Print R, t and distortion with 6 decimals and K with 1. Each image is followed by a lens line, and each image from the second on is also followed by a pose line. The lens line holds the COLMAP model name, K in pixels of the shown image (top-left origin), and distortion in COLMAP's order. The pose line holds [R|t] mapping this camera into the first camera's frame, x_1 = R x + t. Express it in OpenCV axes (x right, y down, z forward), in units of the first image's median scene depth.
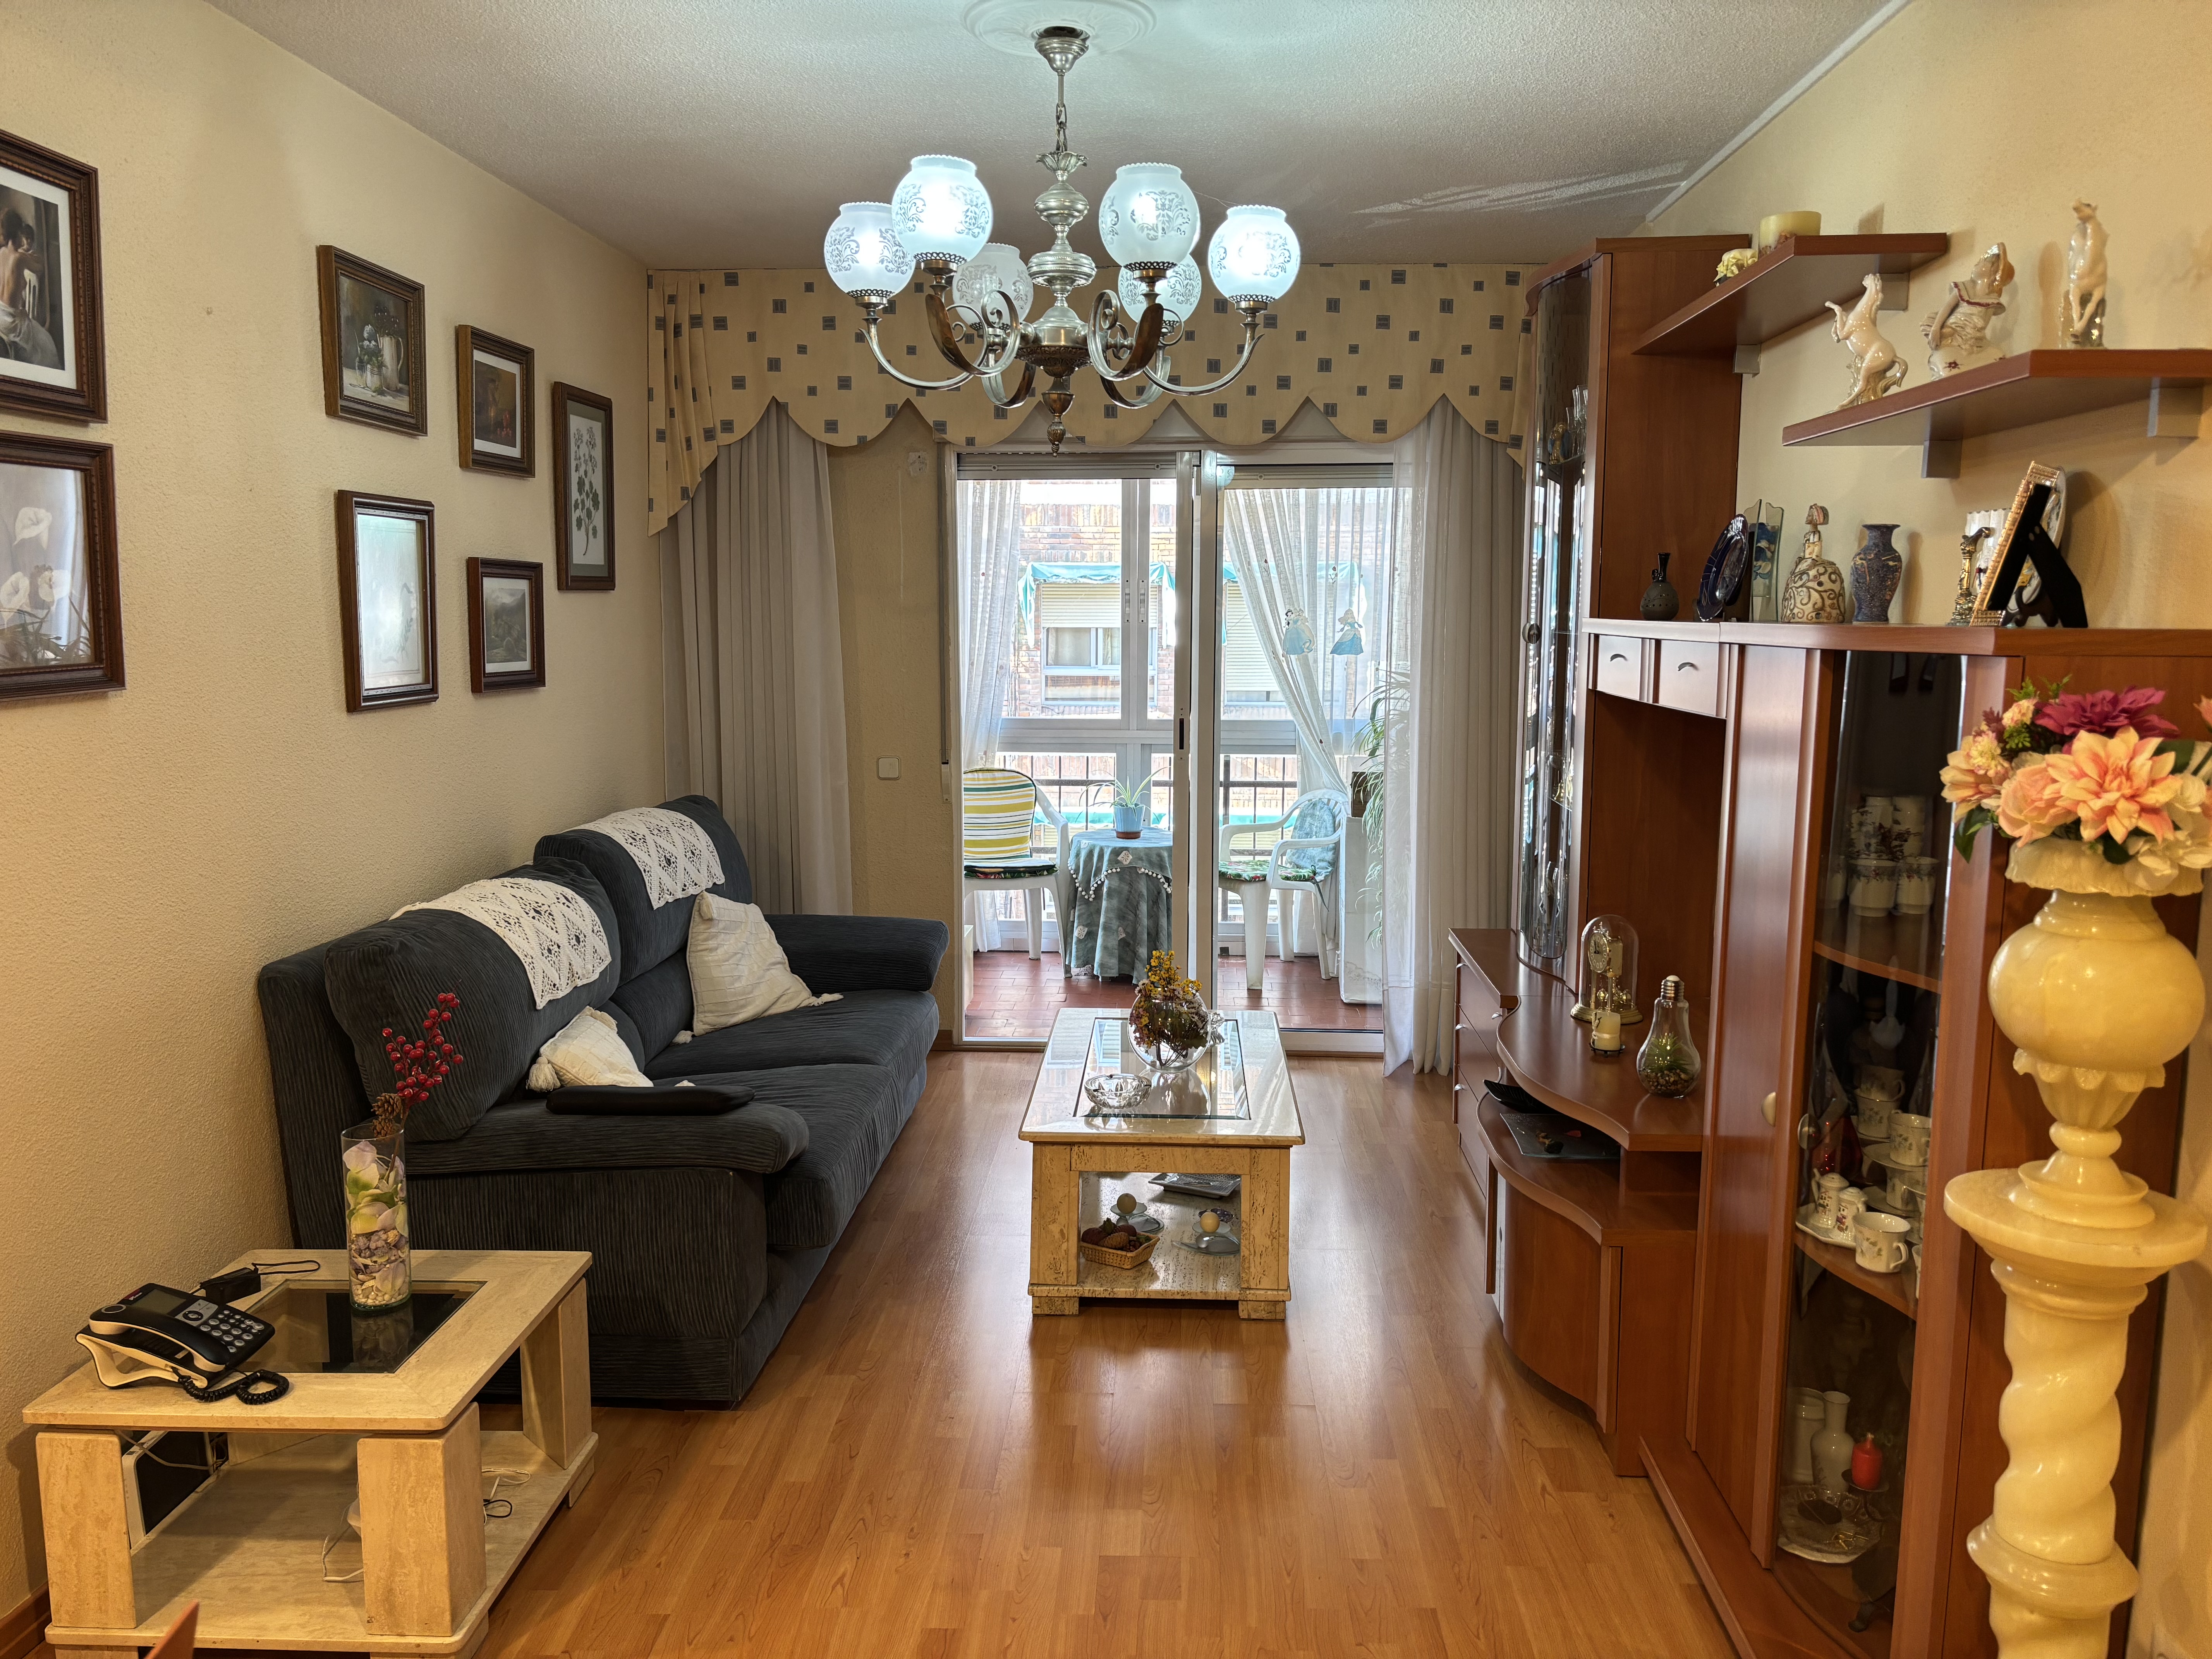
lens RADIAL K [[1668.5, 0, 1106.0], [0, 1668.5, 829.5], [0, 0, 1]] dist [0.018316, 0.003534]
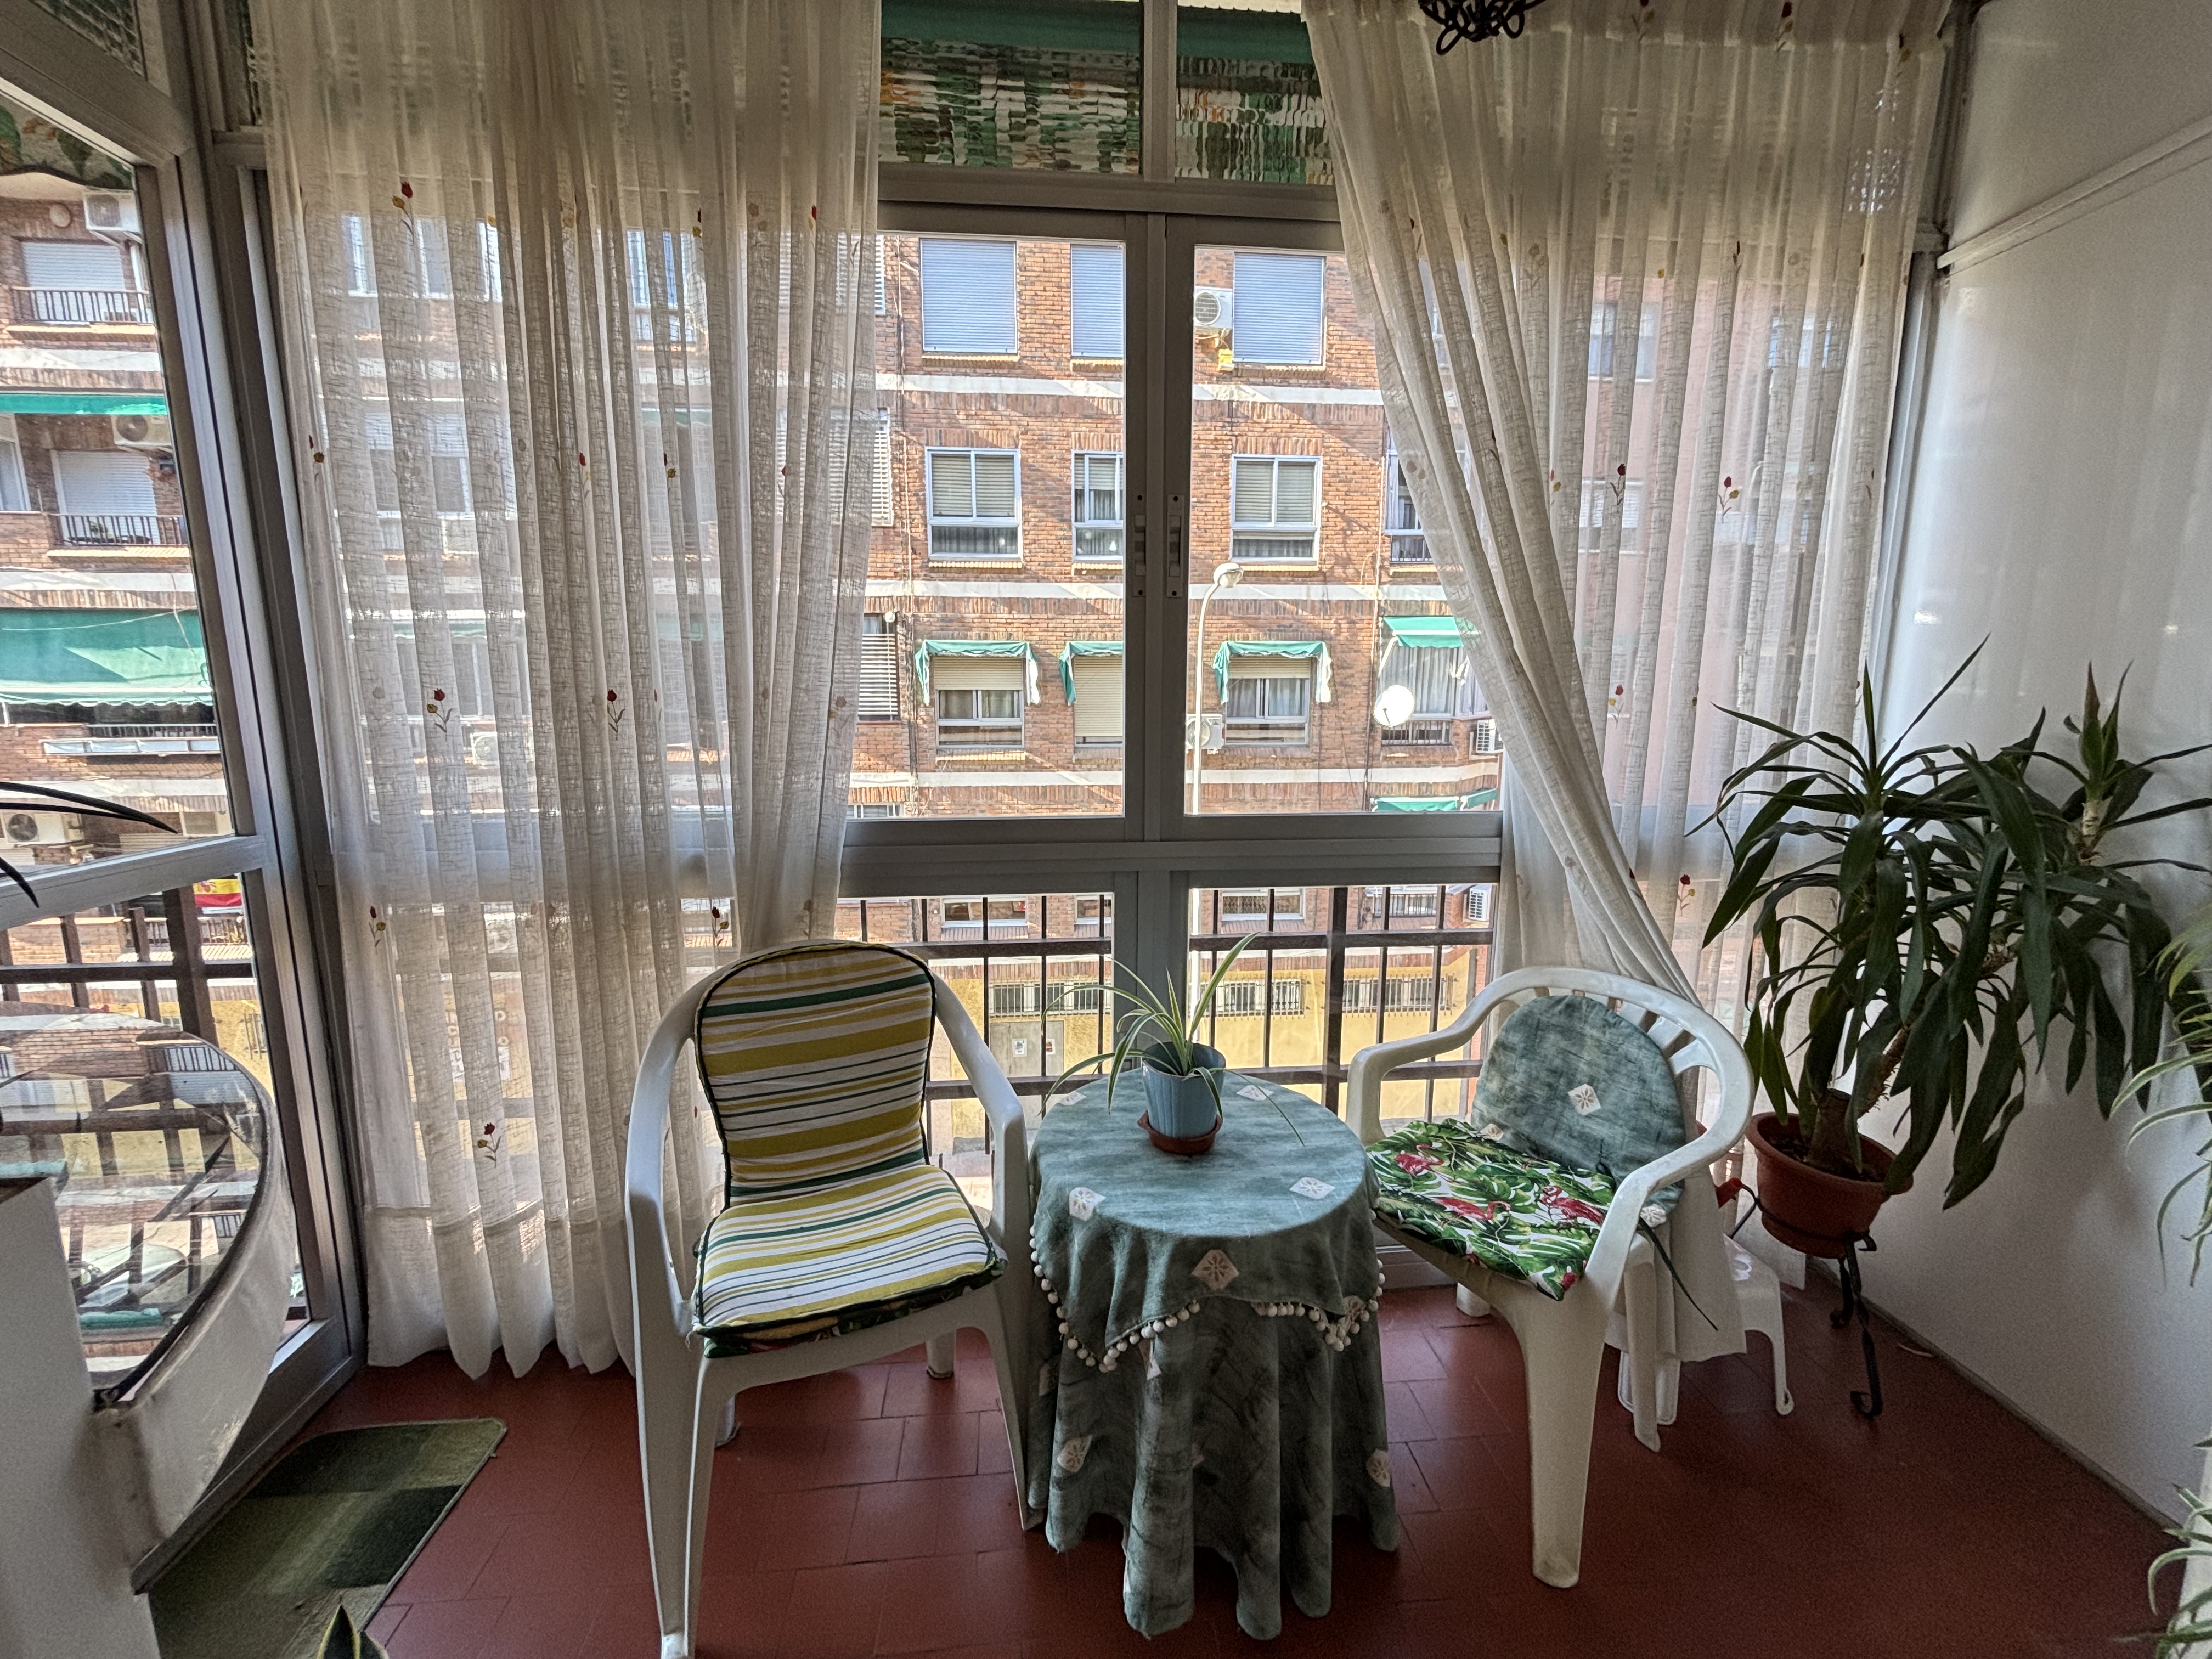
lens RADIAL K [[895.4, 0, 1106.0], [0, 895.4, 829.5], [0, 0, 1]] dist [0.000137, 0.000015]
pose [[0.989001, -0.024268, 0.145906, -0.072125], [0.020891, 0.999478, 0.024633, -0.162425], [-0.146428, -0.021314, 0.988992, 1.806192]]
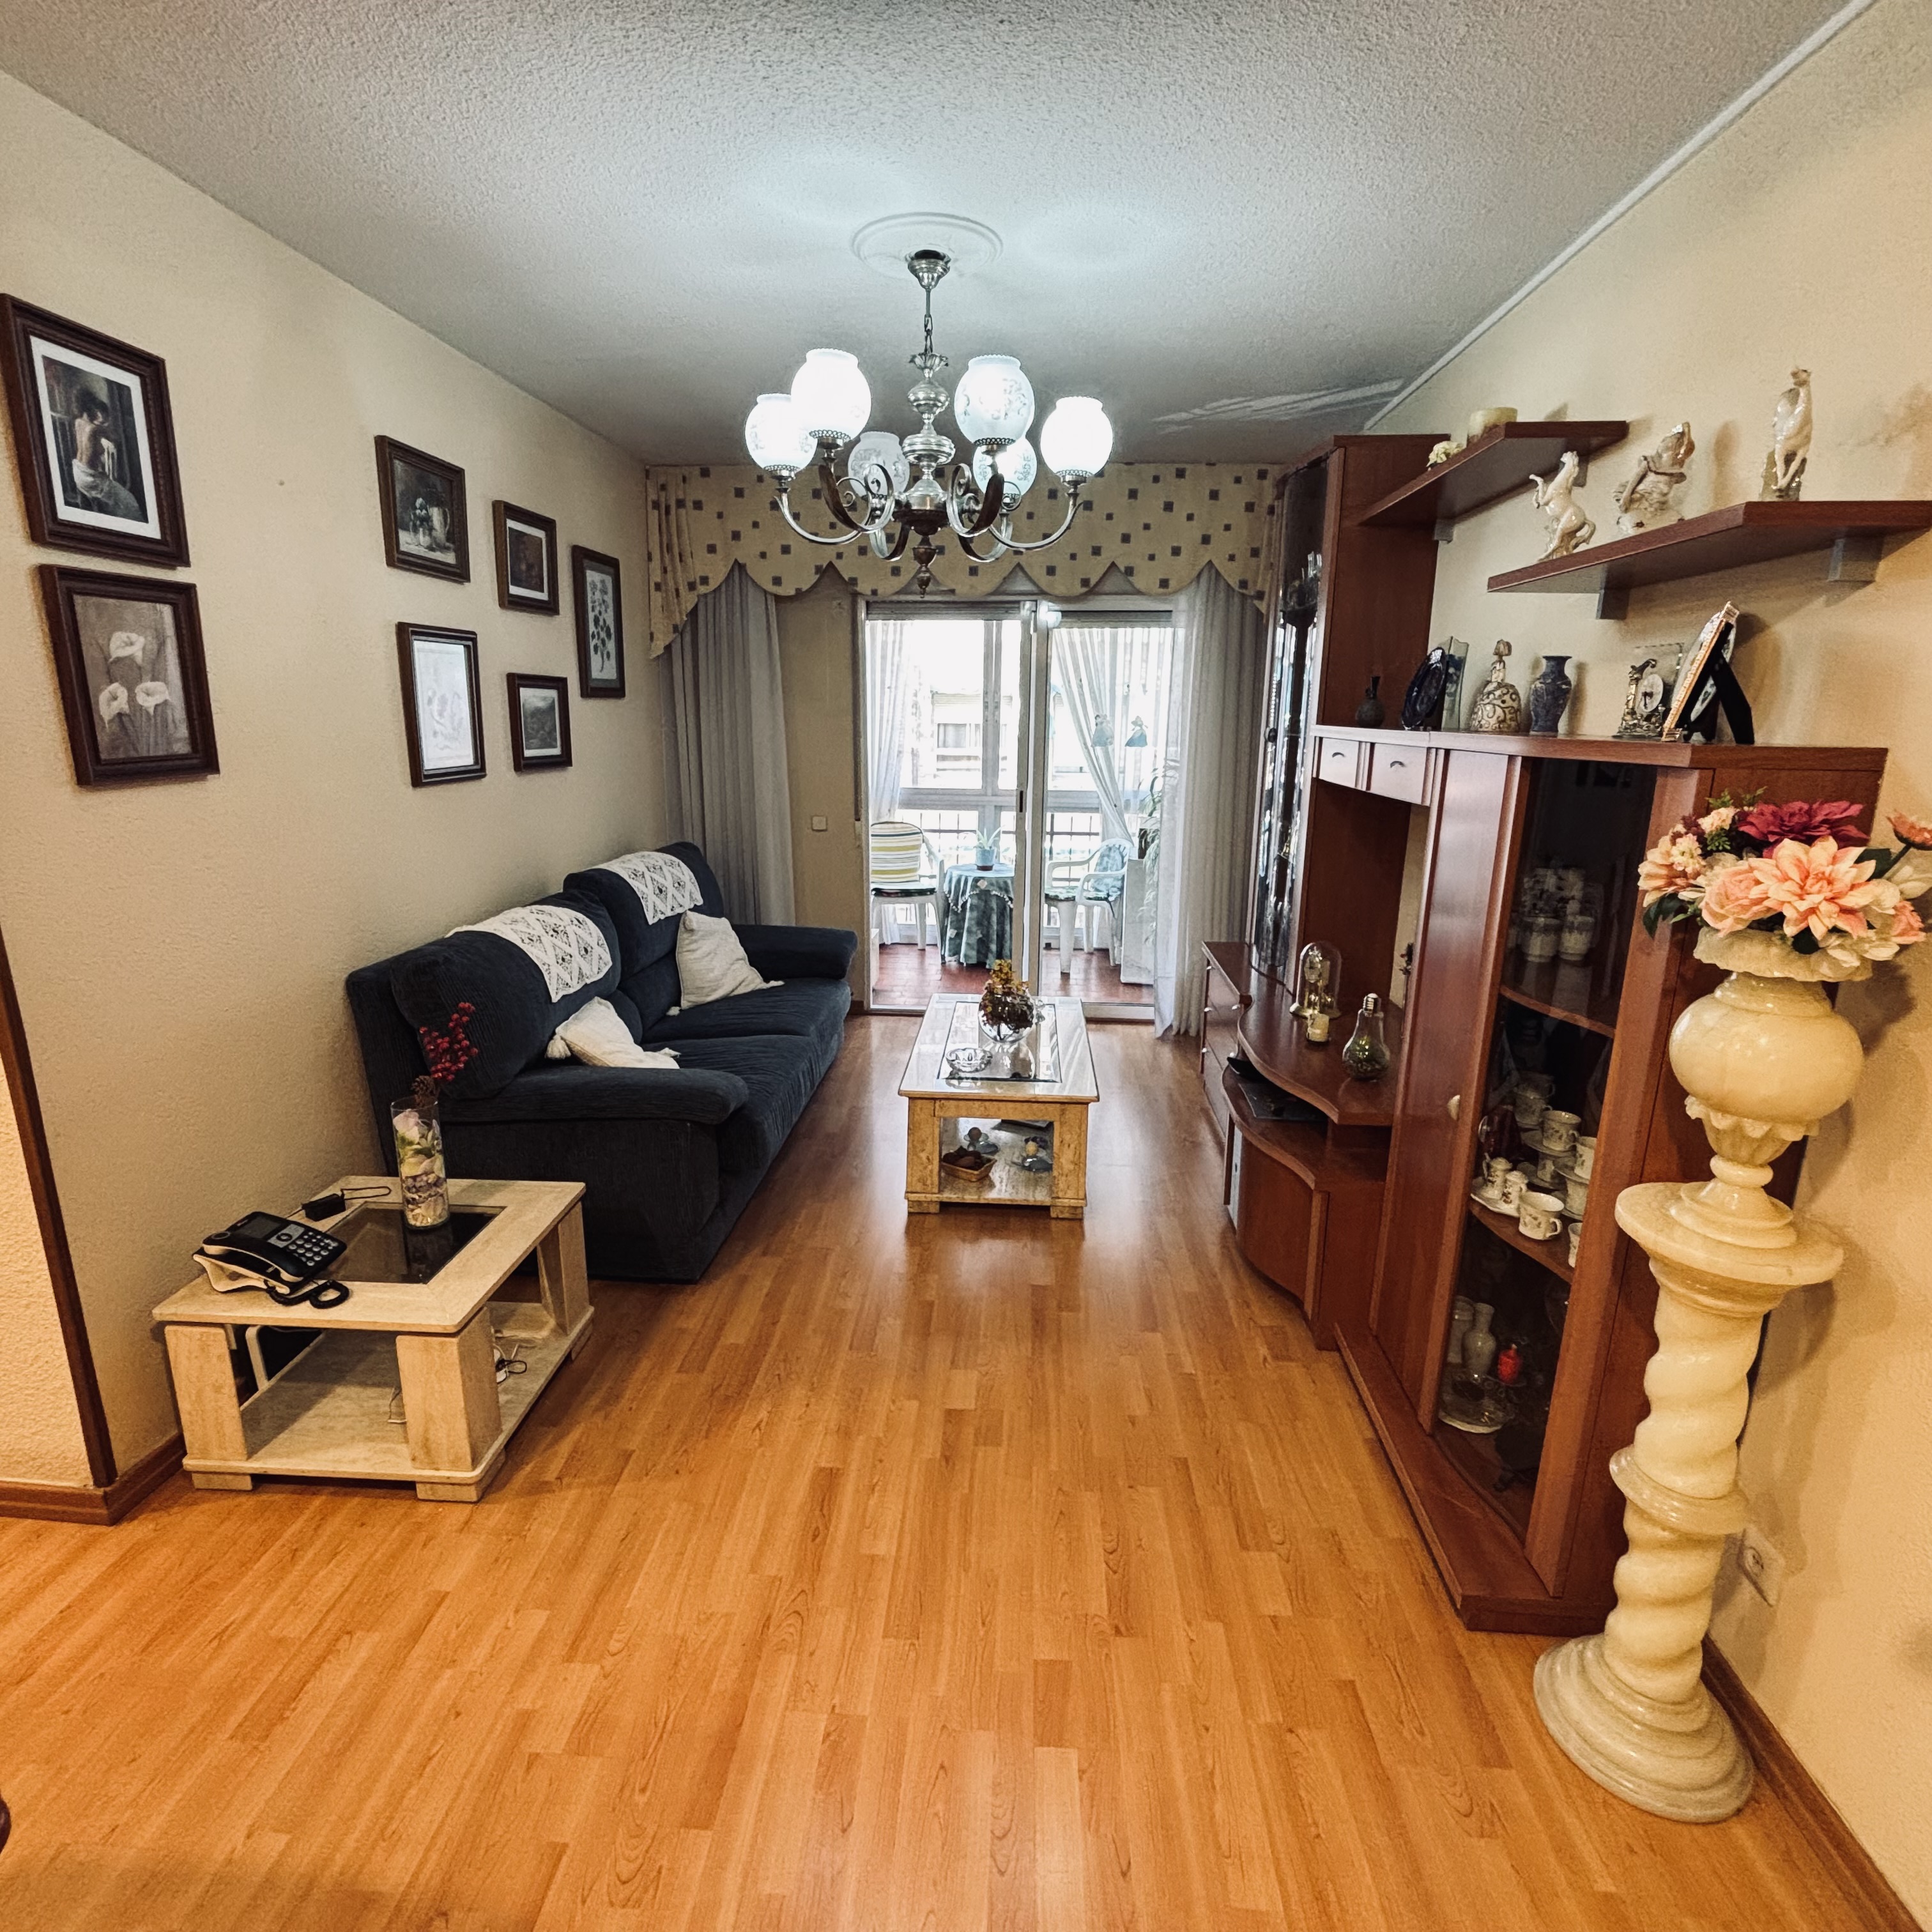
lens RADIAL K [[1045.5, 0, 962.6], [0, 1045.5, 956.8], [0, 0, 1]] dist [0.001048, -0.001661]
pose [[0.999849, 0.011844, -0.012745, 0.015149], [-0.010510, 0.994925, 0.100067, -0.024515], [0.013865, -0.099918, 0.994899, 0.151663]]
